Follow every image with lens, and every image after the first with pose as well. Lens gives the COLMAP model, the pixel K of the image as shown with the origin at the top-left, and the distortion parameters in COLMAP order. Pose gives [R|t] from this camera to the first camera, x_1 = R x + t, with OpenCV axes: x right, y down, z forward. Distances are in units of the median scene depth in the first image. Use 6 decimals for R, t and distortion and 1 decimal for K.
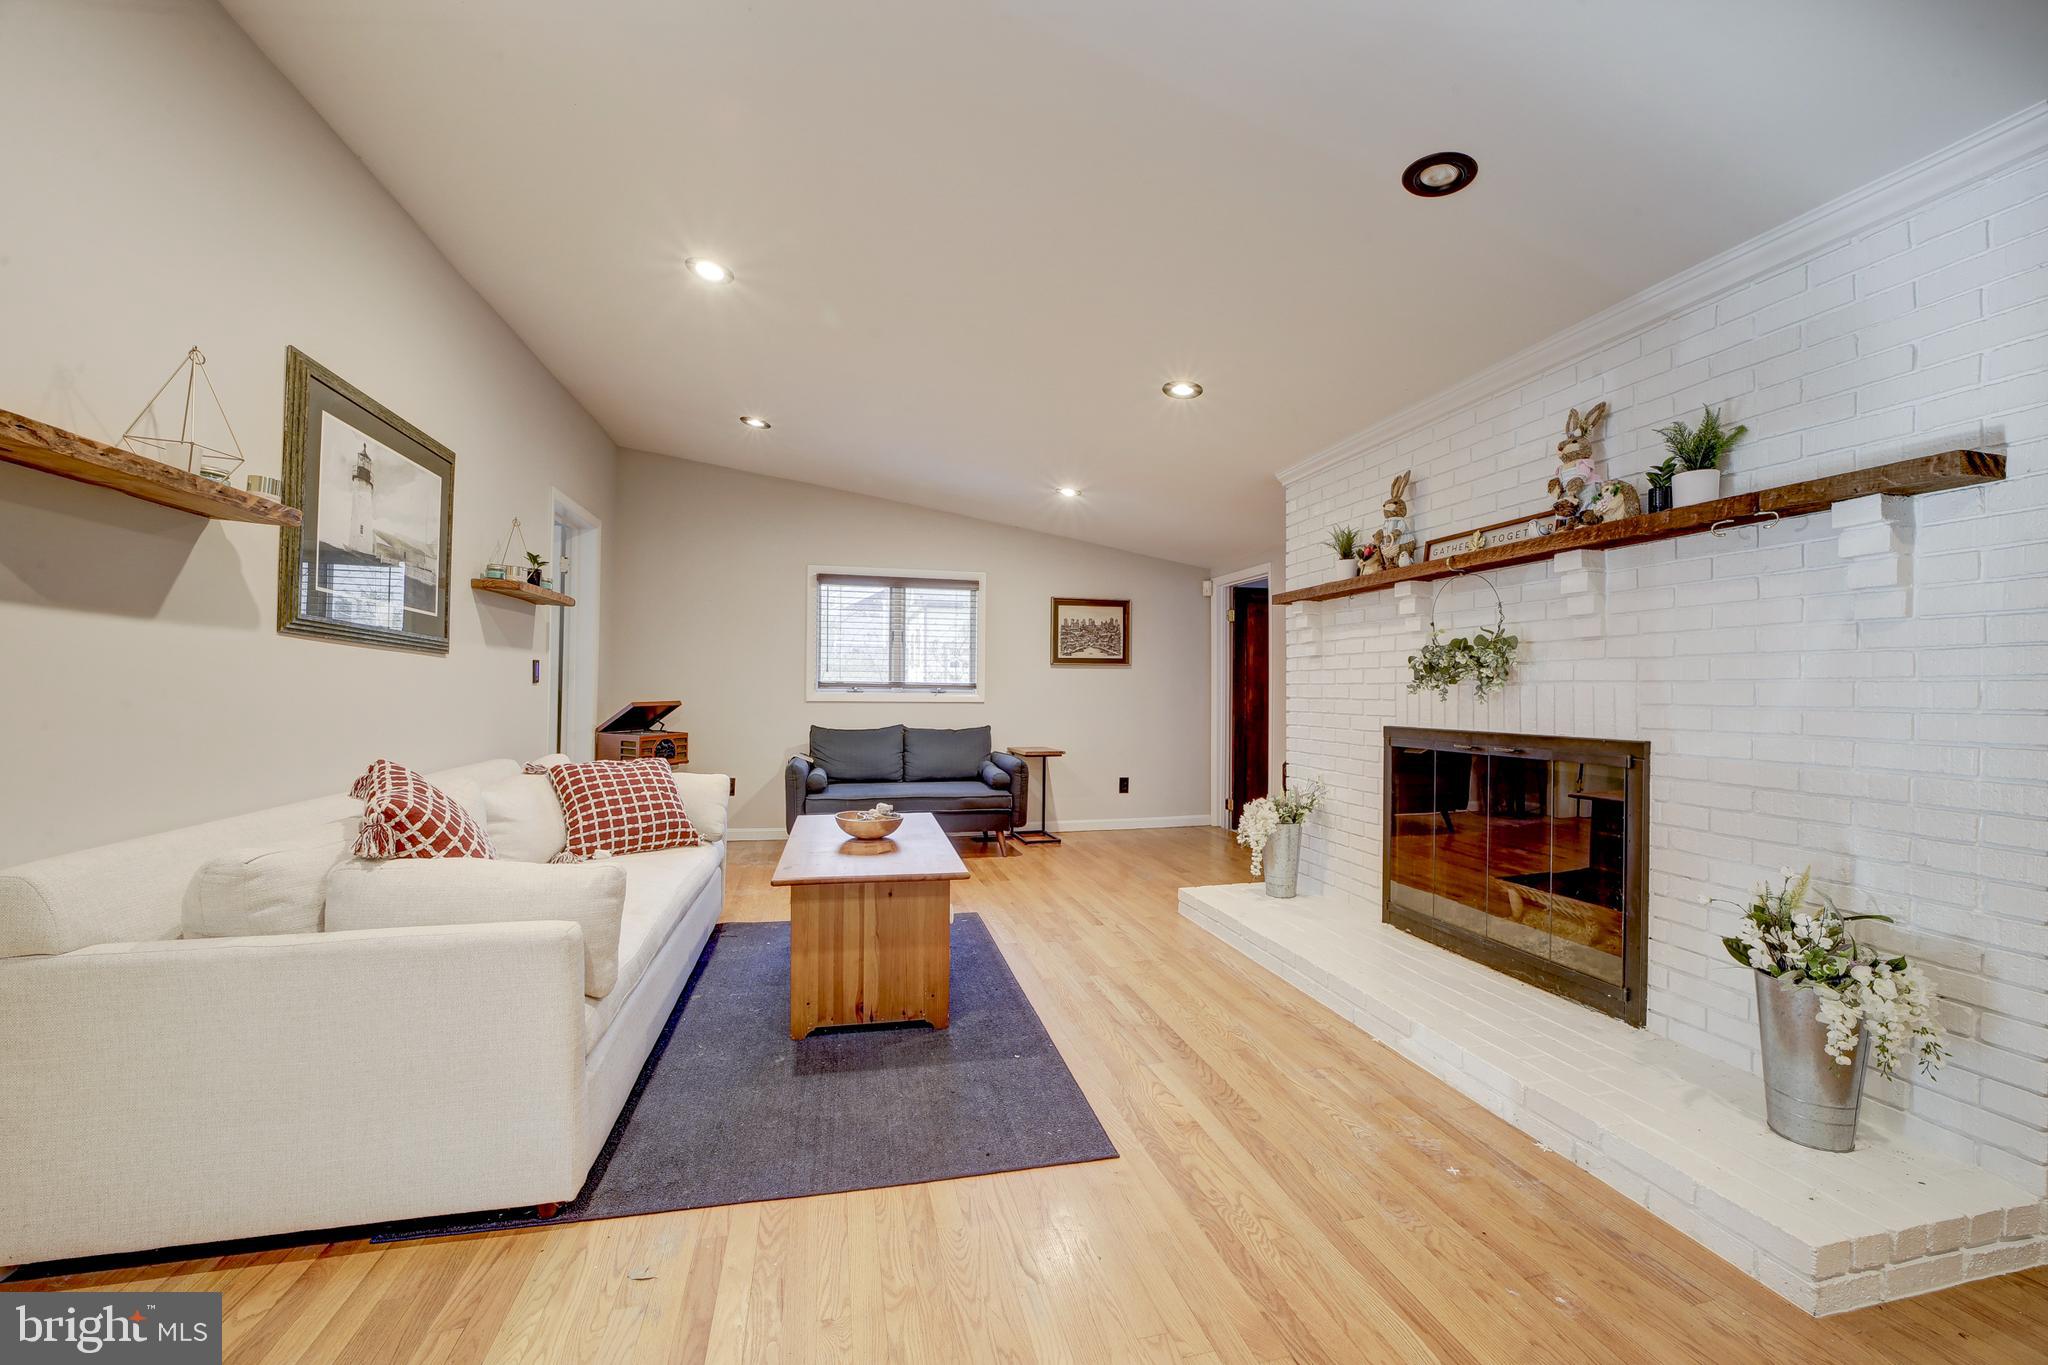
lens RADIAL K [[810.9, 0, 1031.5], [0, 810.9, 689.2], [0, 0, 1]] dist [-0.039453, 0.009110]
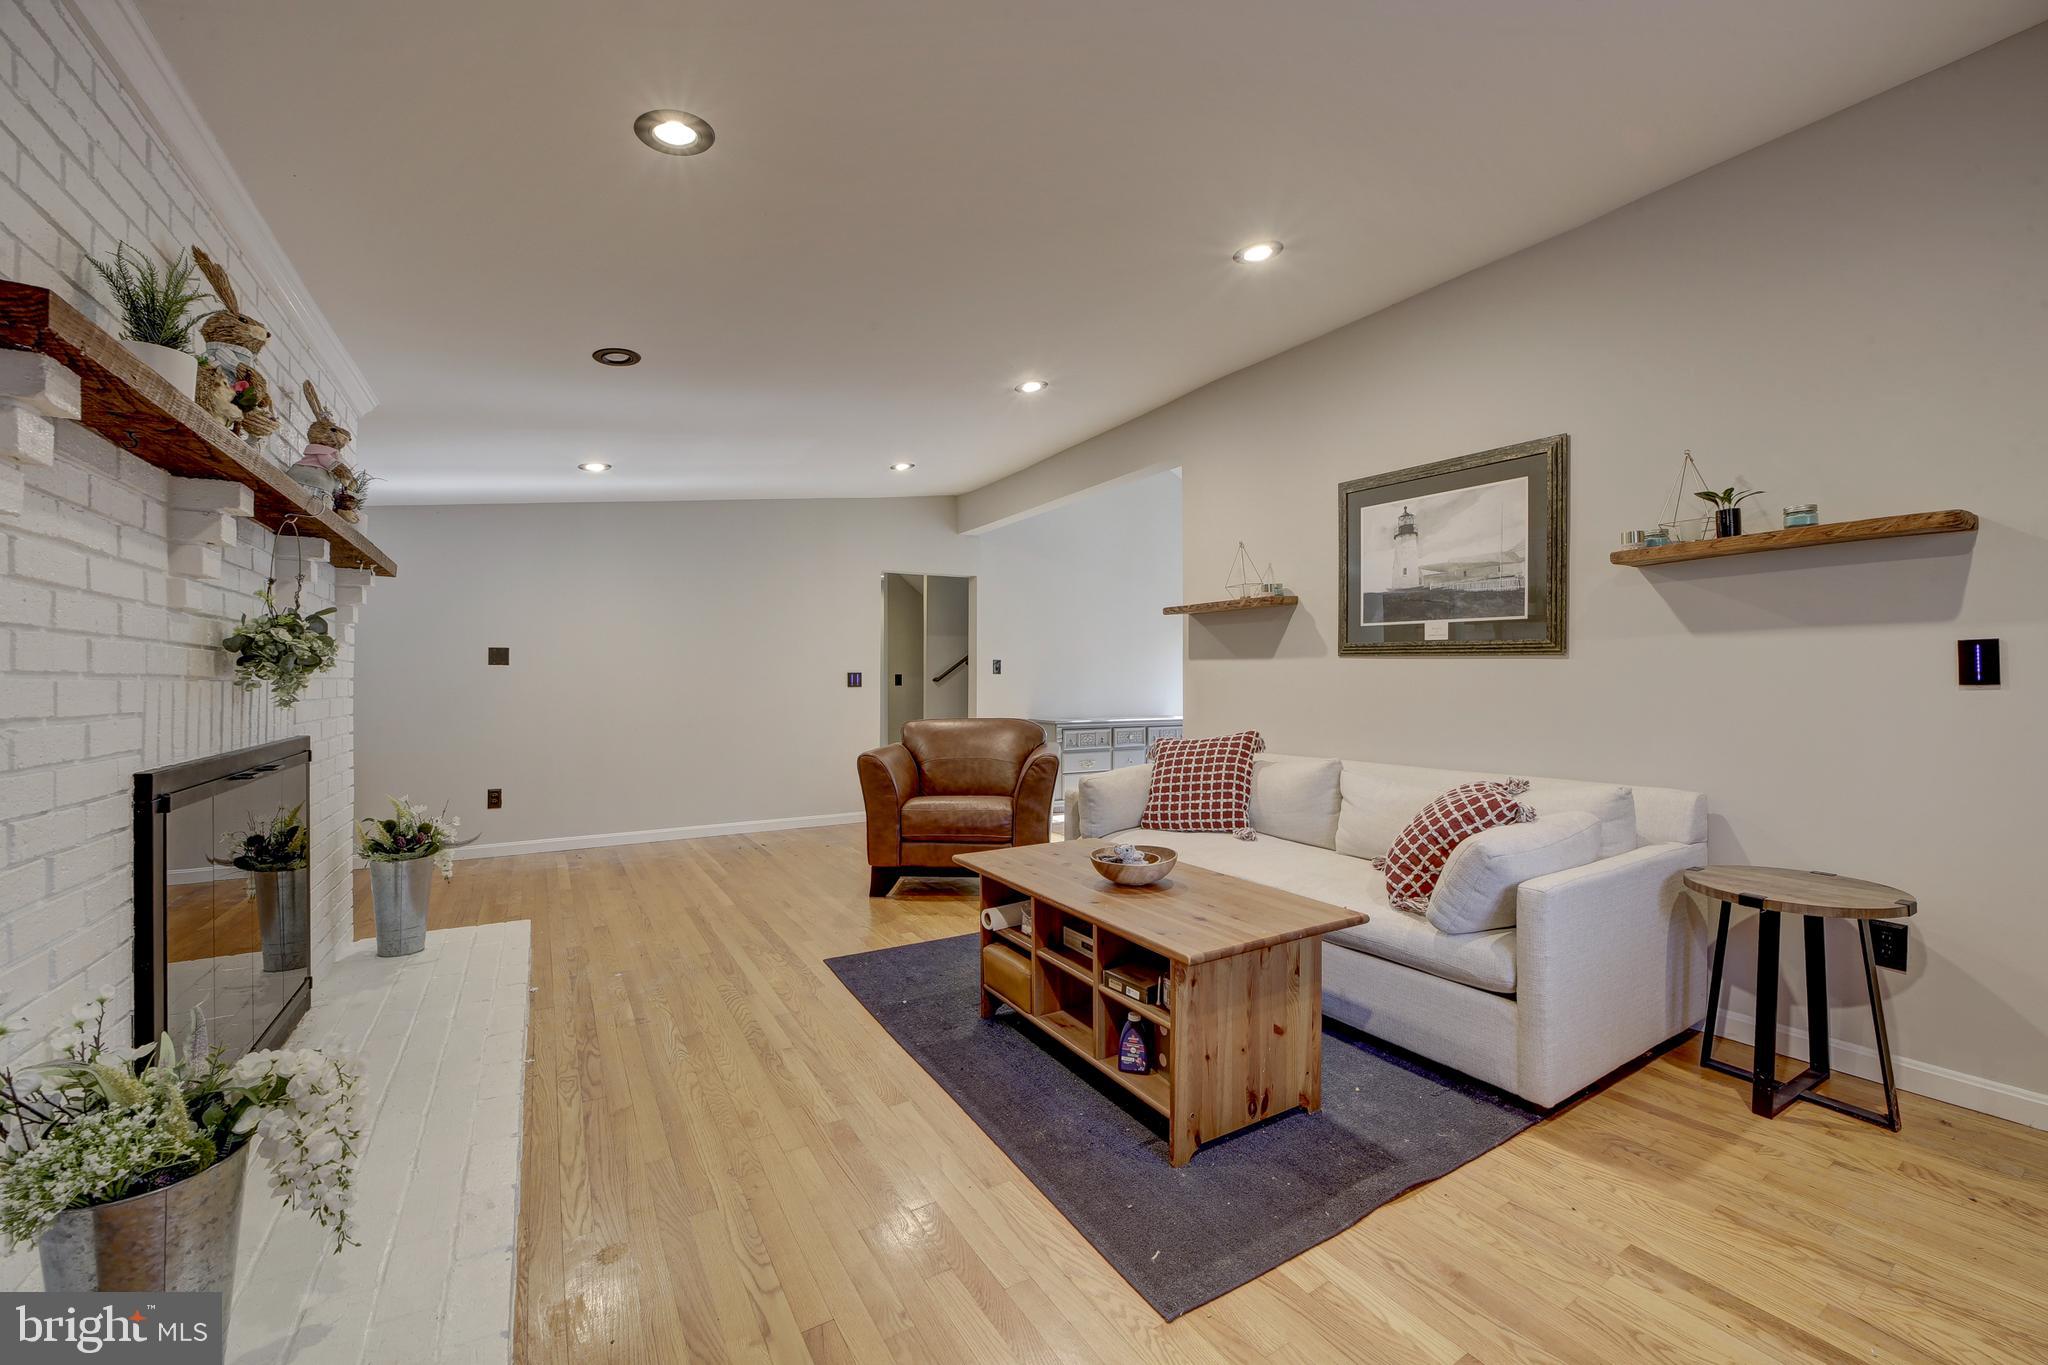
lens RADIAL K [[793.6, 0, 1022.8], [0, 793.6, 660.8], [0, 0, 1]] dist [-0.038719, 0.008039]
pose [[-0.955959, -0.016797, -0.293019, 0.125468], [-0.007957, 0.999477, -0.031337, -0.003785], [0.293393, -0.027625, -0.955593, 1.678116]]
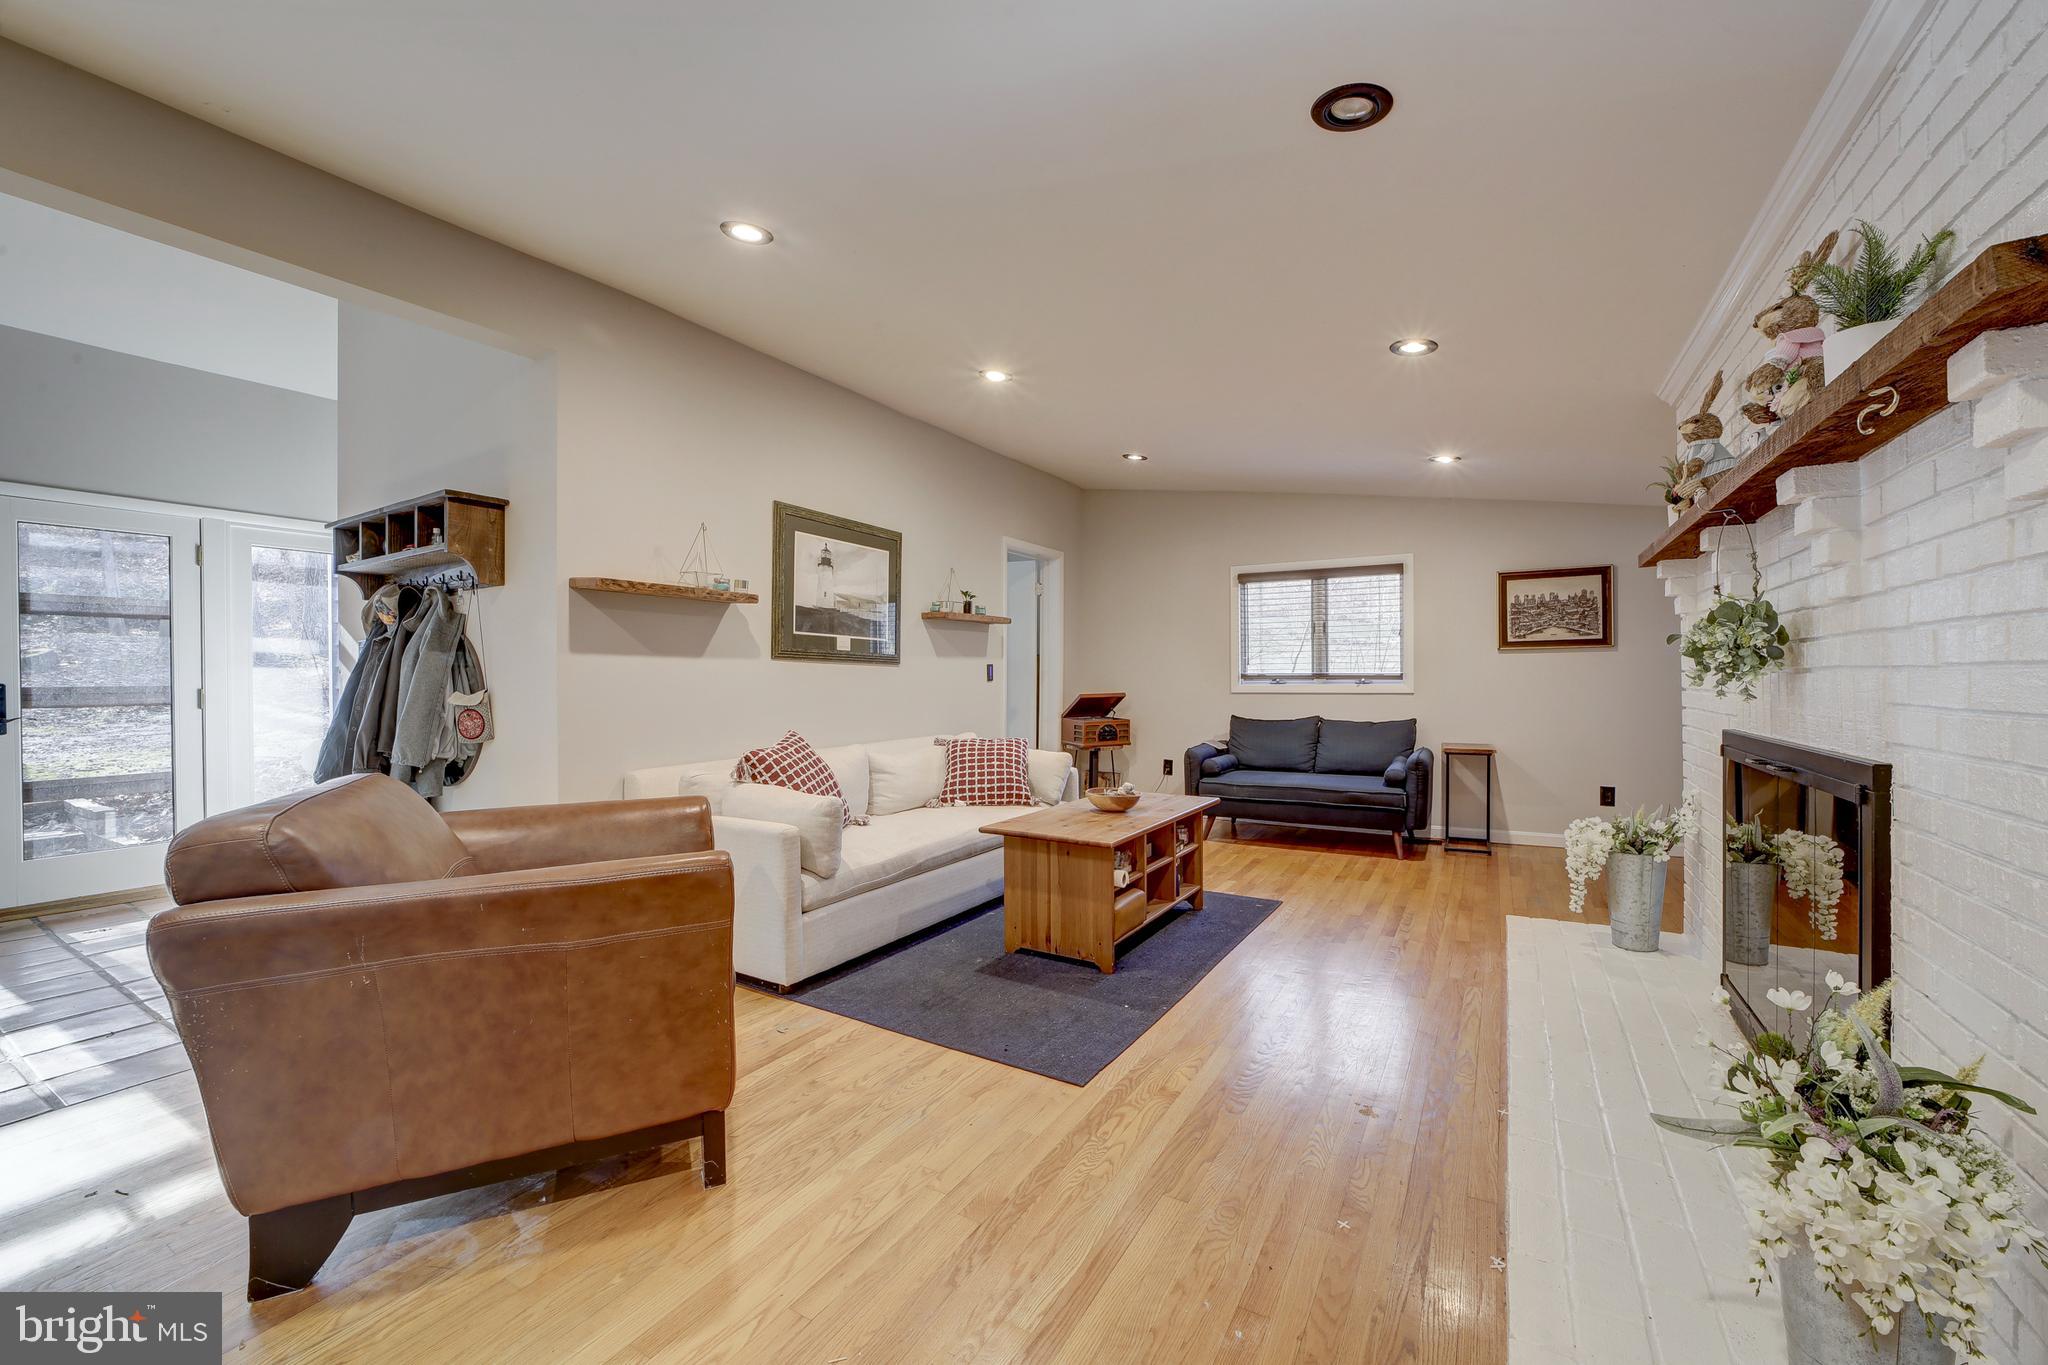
lens RADIAL K [[817.2, 0, 1023.6], [0, 817.2, 666.3], [0, 0, 1]] dist [-0.038683, 0.000092]
pose [[0.704456, -0.022875, -0.709379, 0.553235], [0.014449, 0.999736, -0.017890, -0.008953], [0.709600, 0.002353, 0.704601, 0.059495]]
